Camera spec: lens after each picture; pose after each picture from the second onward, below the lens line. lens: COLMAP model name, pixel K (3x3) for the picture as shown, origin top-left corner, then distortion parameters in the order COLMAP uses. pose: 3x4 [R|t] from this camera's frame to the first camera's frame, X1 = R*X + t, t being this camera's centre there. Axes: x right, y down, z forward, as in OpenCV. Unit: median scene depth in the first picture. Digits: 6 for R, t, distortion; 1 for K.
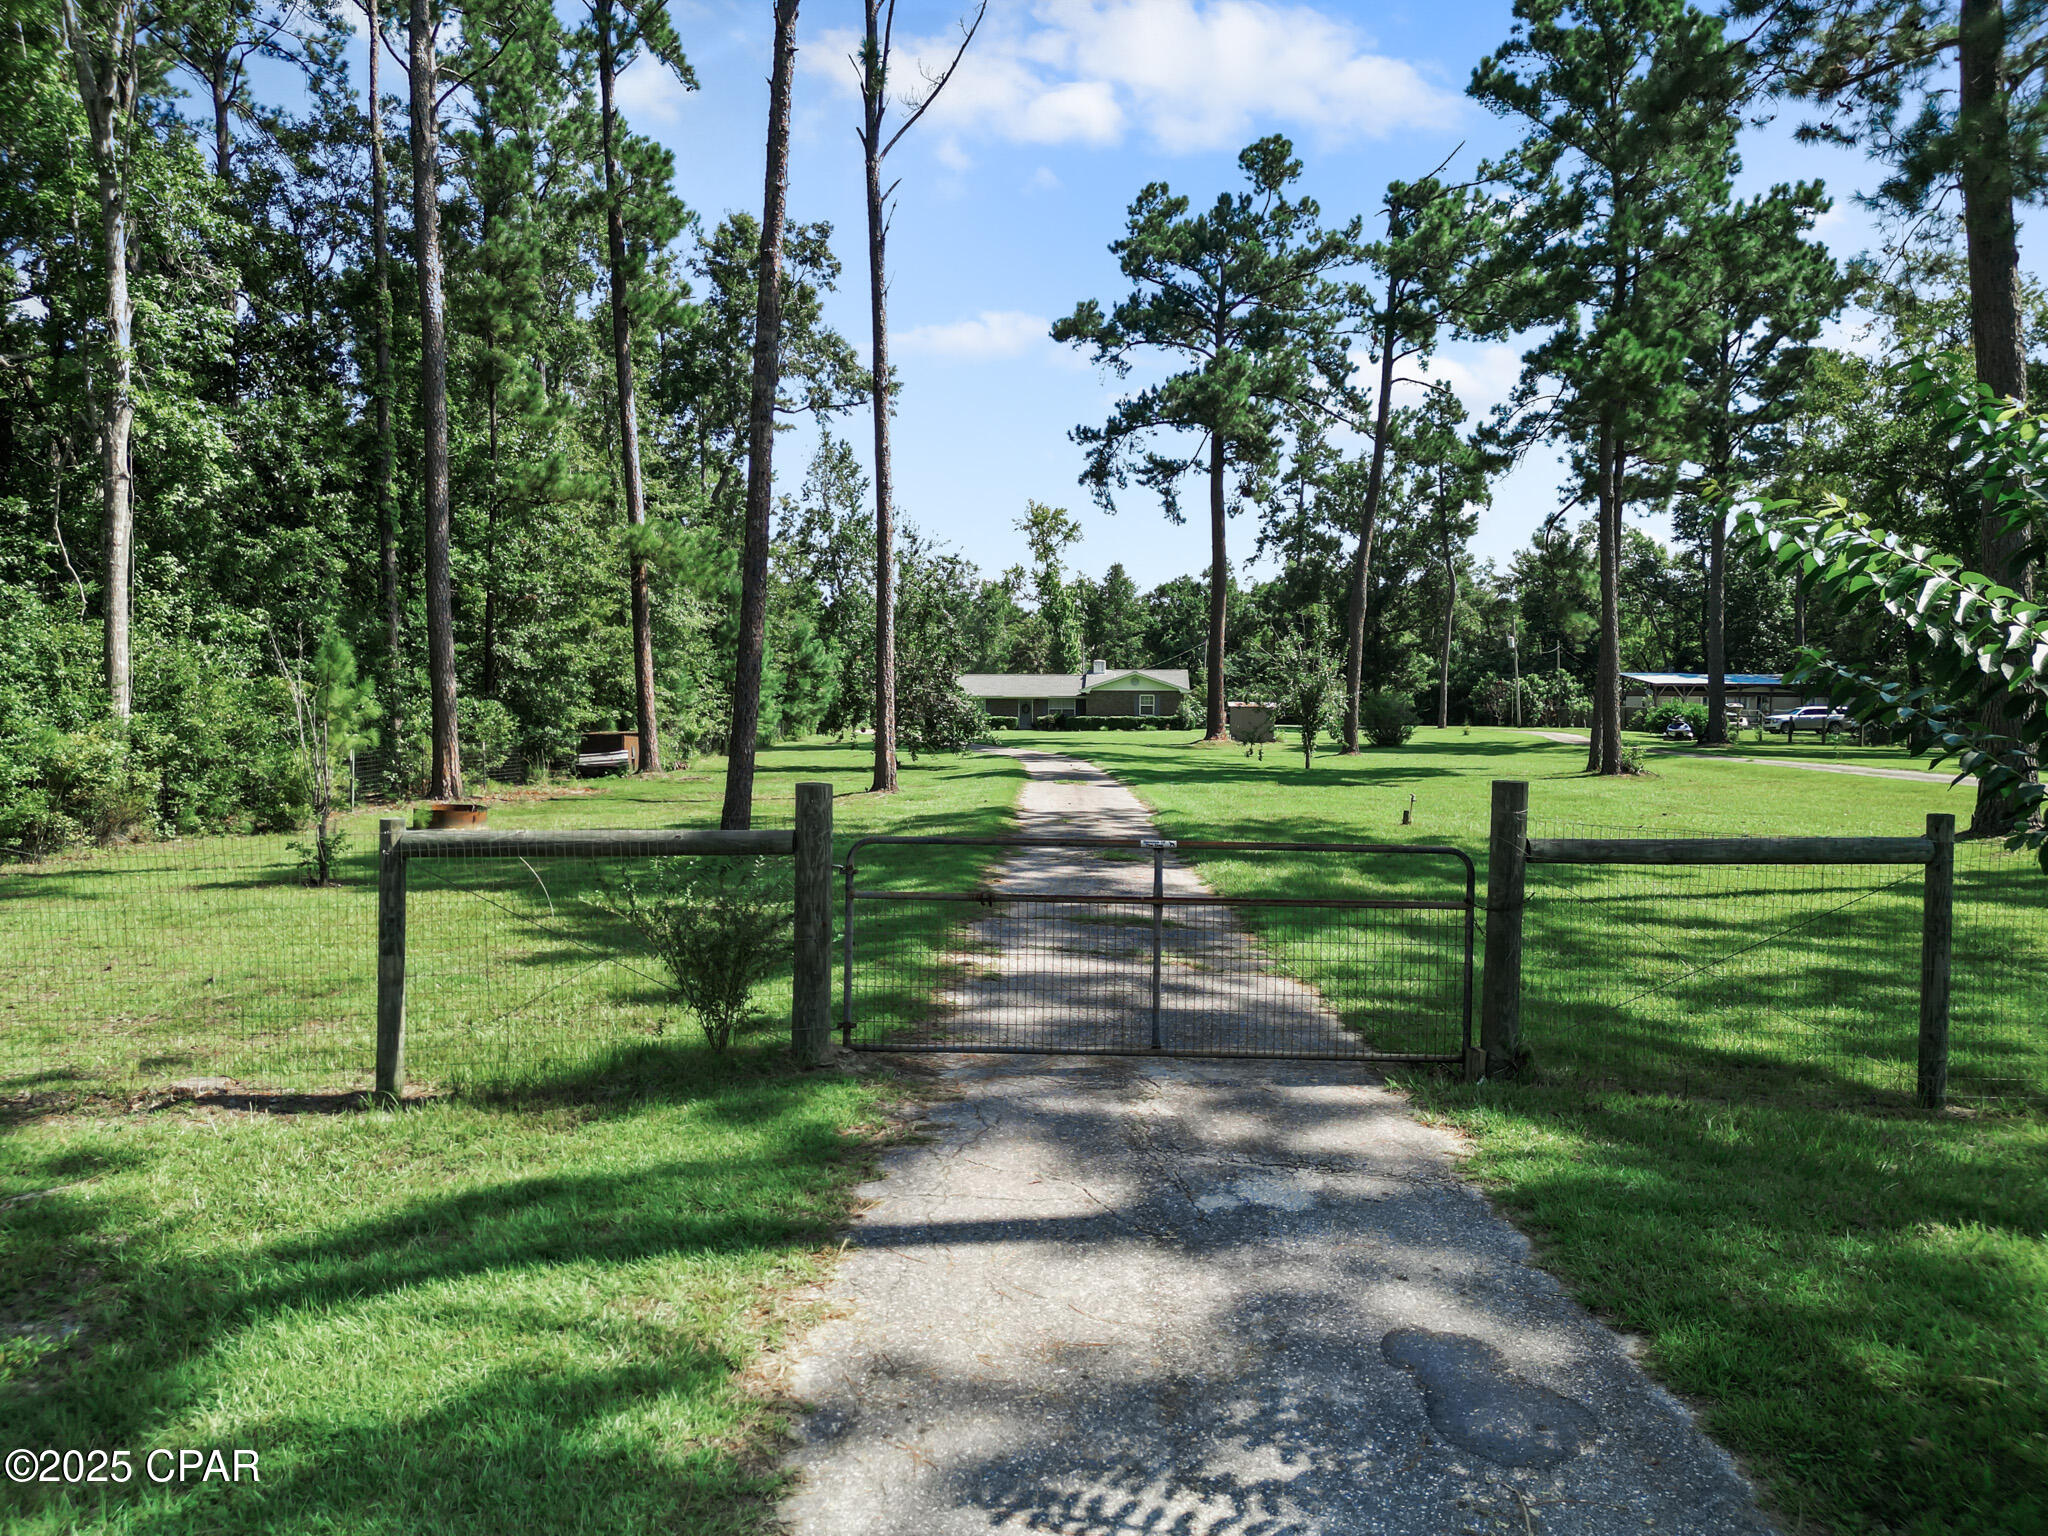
lens RADIAL K [[1424.8, 0, 1024.0], [0, 1424.8, 768.0], [0, 0, 1]] dist [0.068062, -0.055654]
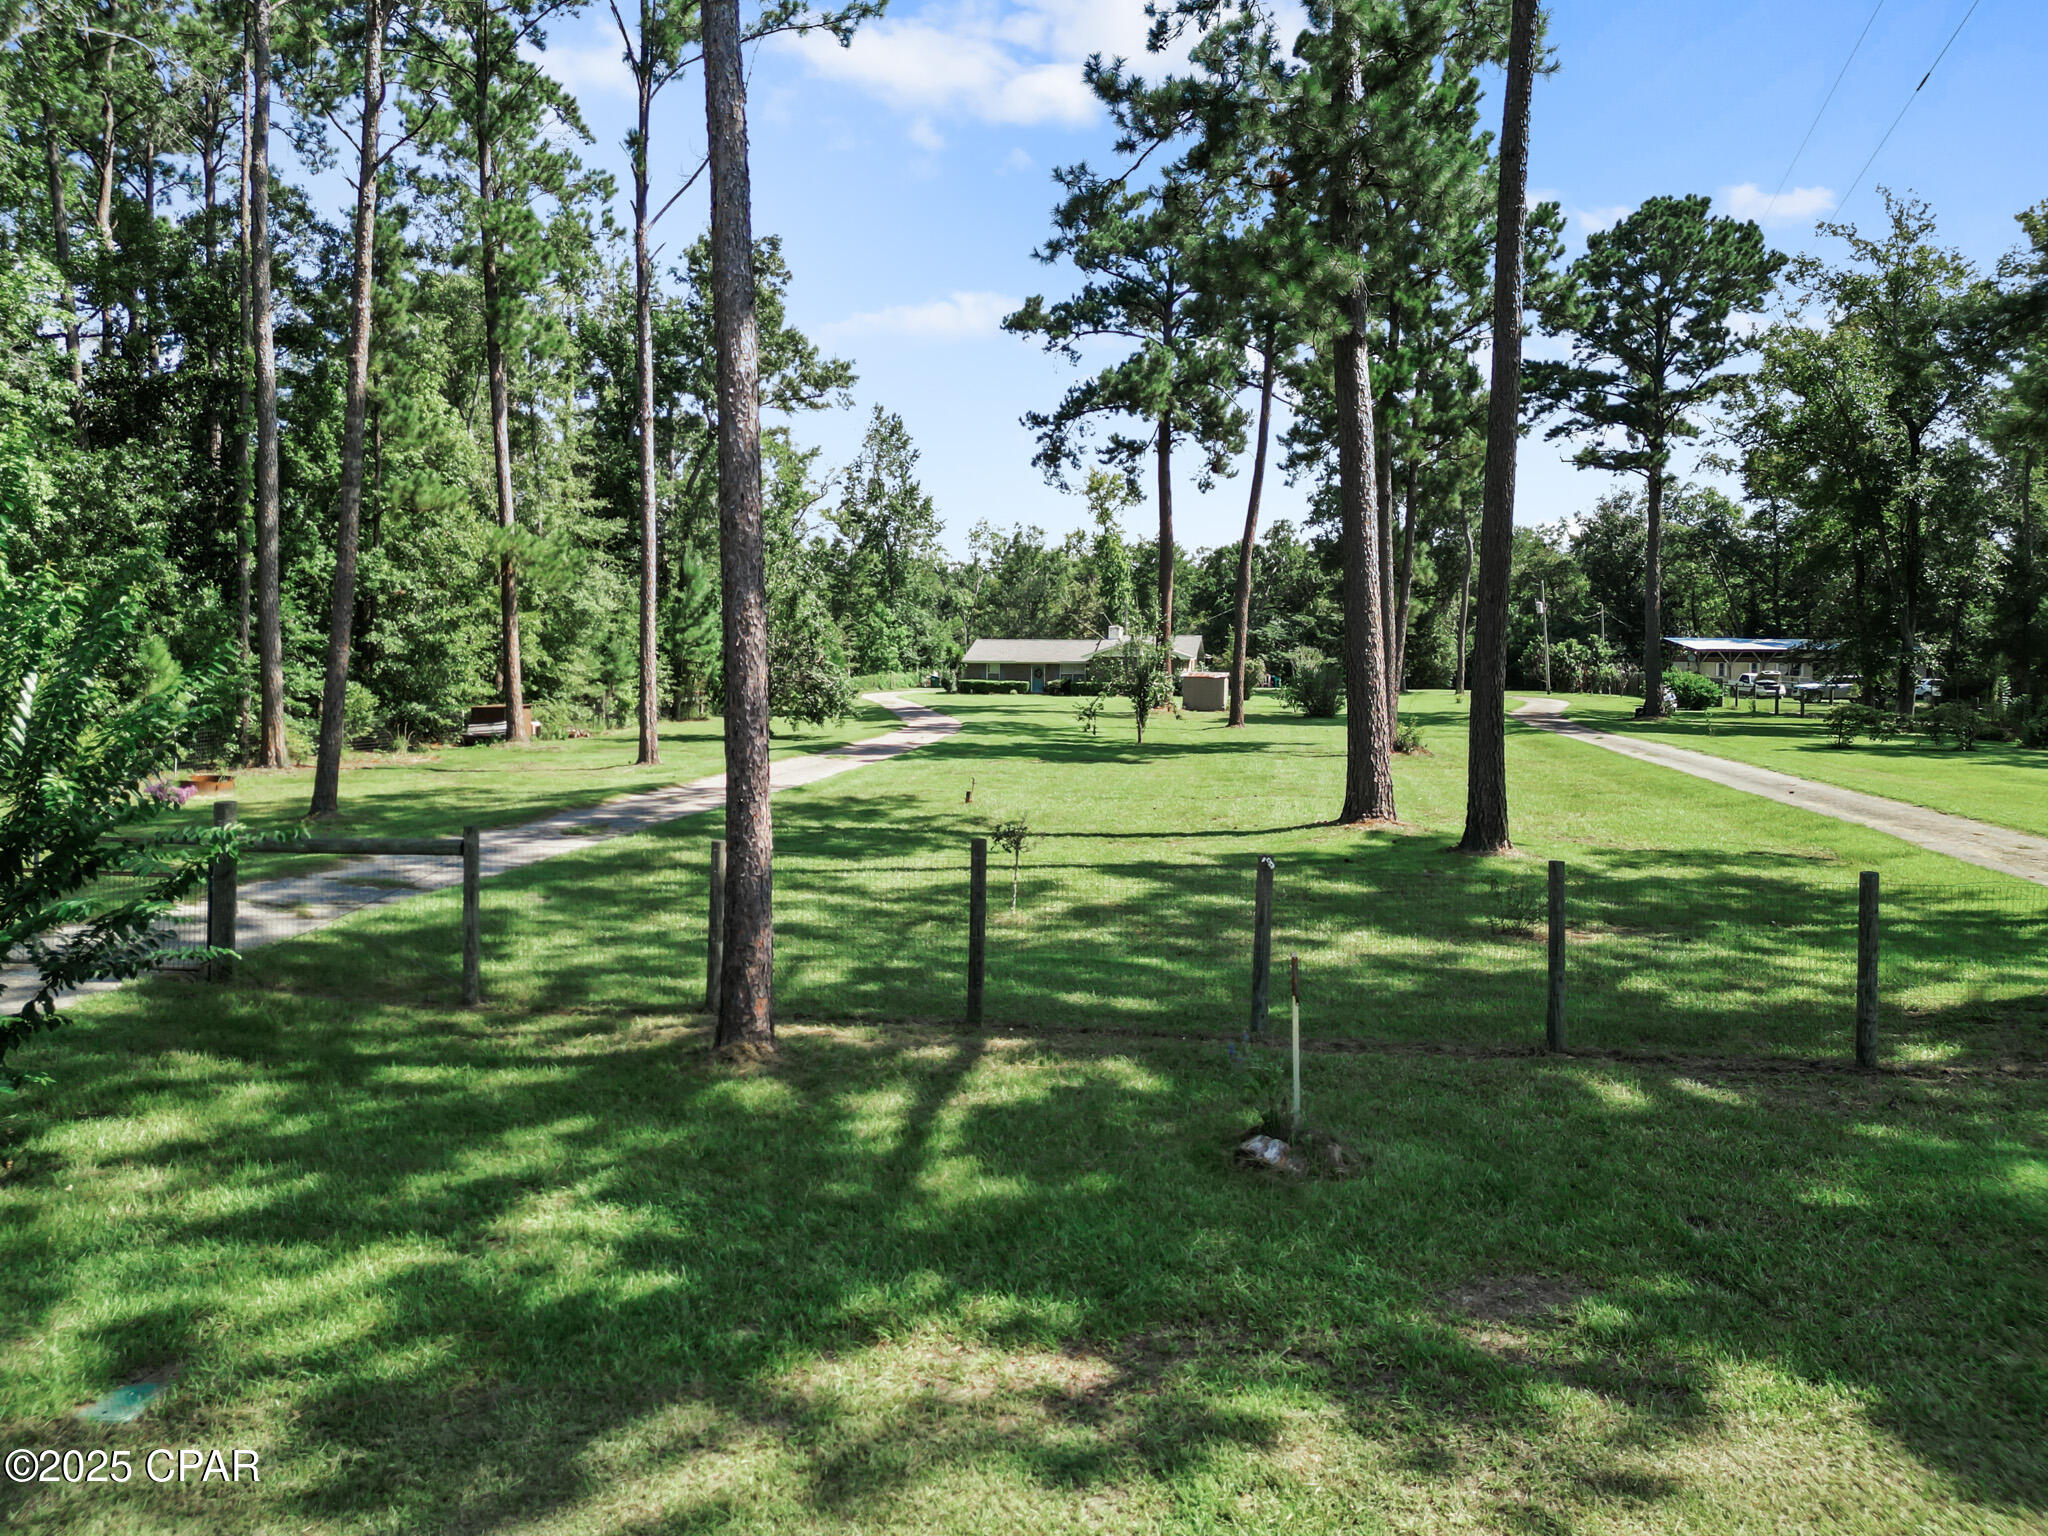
lens RADIAL K [[1440.3, 0, 1011.4], [0, 1440.3, 699.0], [0, 0, 1]] dist [0.072901, -0.063957]
pose [[0.993155, 0.006162, -0.116642, 0.150243], [-0.008046, 0.999845, -0.015686, -0.009227], [0.116527, 0.016517, 0.993050, -0.062136]]
